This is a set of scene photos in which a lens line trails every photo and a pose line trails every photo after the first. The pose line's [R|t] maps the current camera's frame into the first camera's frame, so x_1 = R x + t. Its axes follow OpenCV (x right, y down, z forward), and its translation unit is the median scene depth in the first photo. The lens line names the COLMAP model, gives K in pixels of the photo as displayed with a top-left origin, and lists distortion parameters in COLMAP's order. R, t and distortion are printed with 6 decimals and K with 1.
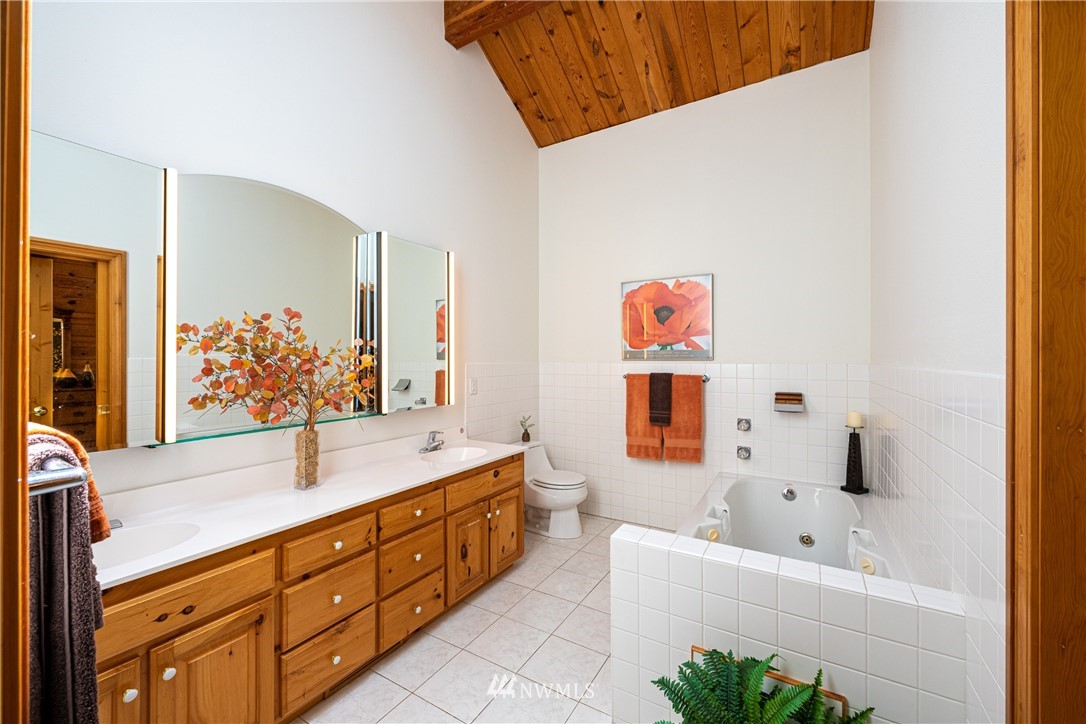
lens RADIAL K [[429.4, 0, 543.2], [0, 429.4, 360.6], [0, 0, 1]] dist [0.001250, -0.004294]
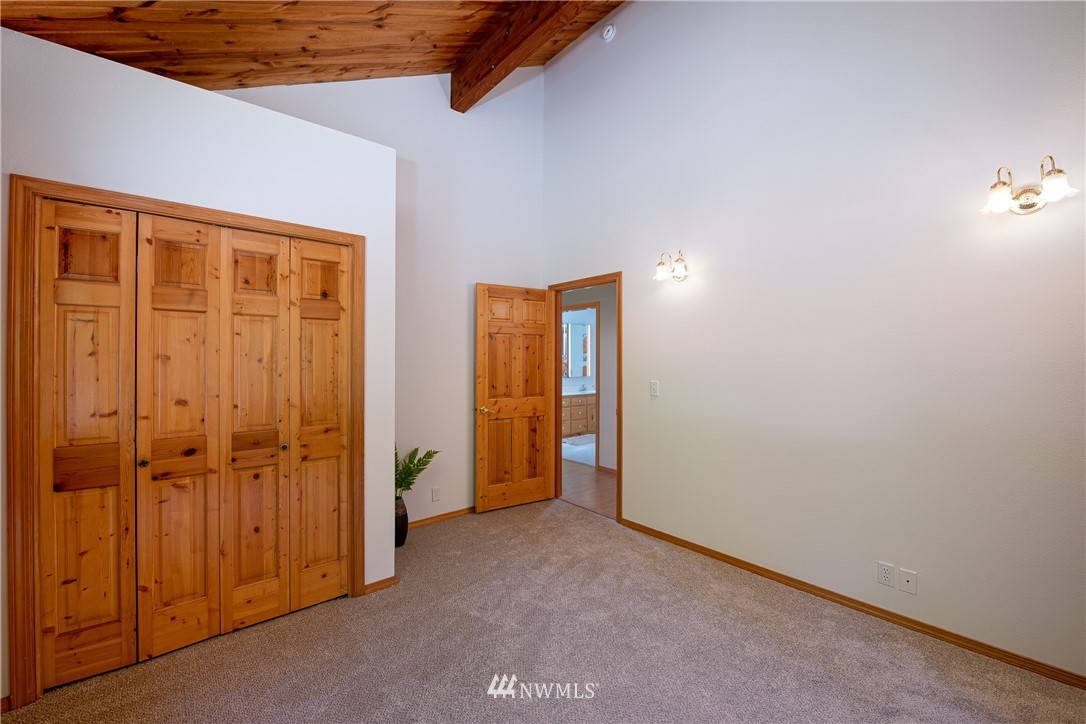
lens RADIAL K [[429.4, 0, 542.1], [0, 429.4, 362.3], [0, 0, 1]] dist [0.001250, -0.004294]
pose [[0.947006, -0.006213, -0.321154, 0.344121], [0.005783, 0.999981, -0.002292, 0.006847], [0.321162, 0.000313, 0.947024, -1.508011]]
